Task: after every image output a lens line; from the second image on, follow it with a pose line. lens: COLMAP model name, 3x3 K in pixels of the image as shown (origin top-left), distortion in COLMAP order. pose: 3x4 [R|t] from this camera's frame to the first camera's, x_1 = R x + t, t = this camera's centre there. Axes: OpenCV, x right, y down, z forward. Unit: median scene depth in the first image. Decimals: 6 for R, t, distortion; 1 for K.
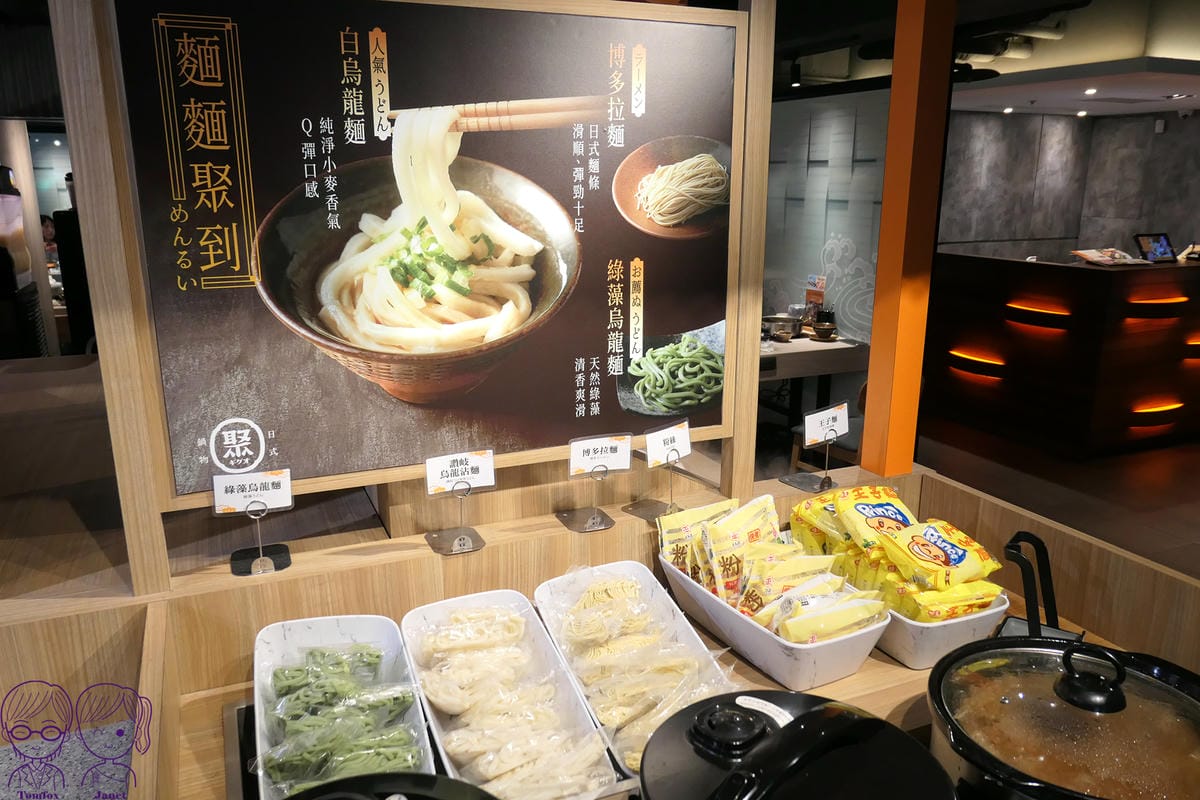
lens RADIAL K [[867.8, 0, 593.6], [0, 867.8, 394.3], [0, 0, 1]] dist [-0.014415, 0.004417]
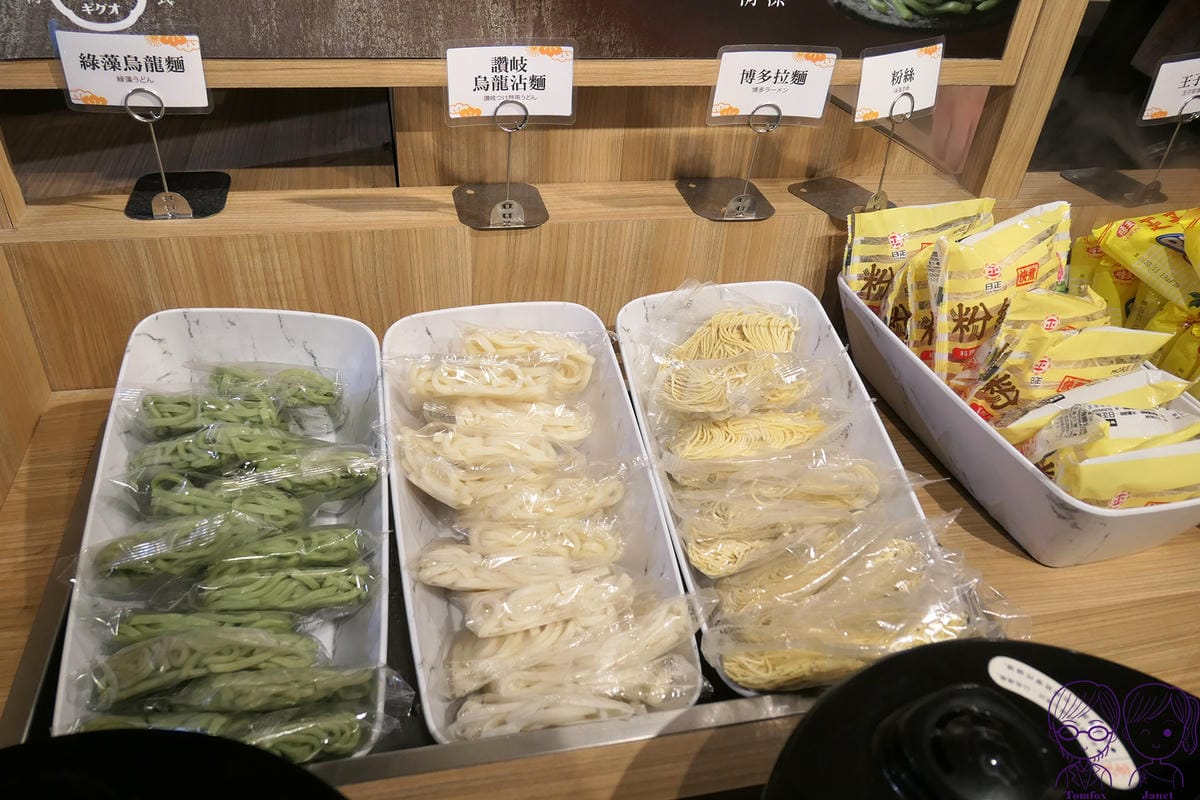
lens RADIAL K [[867.8, 0, 593.6], [0, 867.8, 394.3], [0, 0, 1]] dist [-0.014415, 0.004417]
pose [[0.979266, 0.166424, -0.115502, -0.007338], [-0.109117, 0.913720, 0.391420, 0.049077], [0.170678, -0.370701, 0.912935, 0.434449]]
